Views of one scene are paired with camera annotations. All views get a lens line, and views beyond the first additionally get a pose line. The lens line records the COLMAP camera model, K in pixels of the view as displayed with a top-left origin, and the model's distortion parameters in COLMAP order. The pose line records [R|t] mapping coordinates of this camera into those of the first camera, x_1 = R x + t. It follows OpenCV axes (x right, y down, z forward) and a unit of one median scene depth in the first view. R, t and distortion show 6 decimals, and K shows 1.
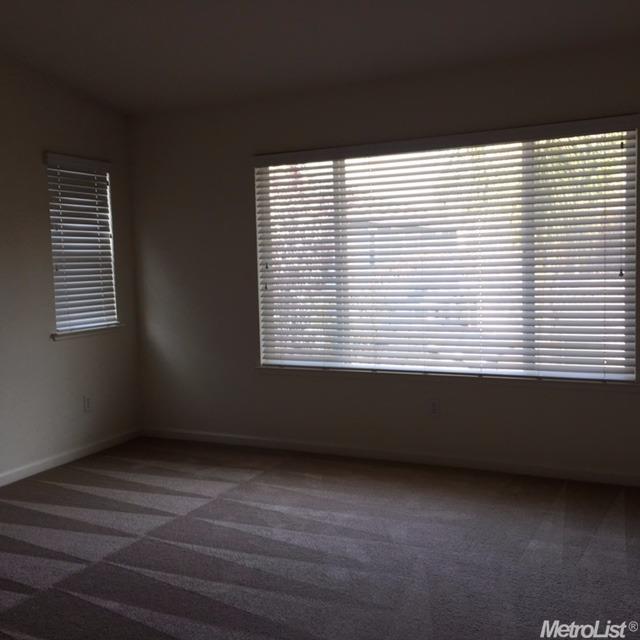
lens RADIAL K [[734.1, 0, 314.6], [0, 734.1, 320.3], [0, 0, 1]] dist [0.066223, 0.000000]
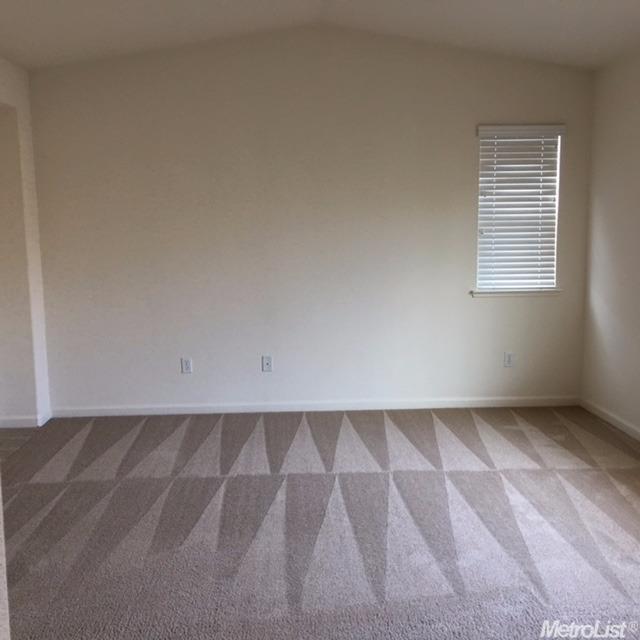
lens RADIAL K [[734.1, 0, 313.3], [0, 734.1, 320.6], [0, 0, 1]] dist [0.066223, 0.000000]
pose [[0.468474, 0.141154, -0.872128, 0.500173], [-0.073807, 0.989956, 0.120578, -0.052441], [0.880389, 0.007882, 0.474187, 0.255700]]
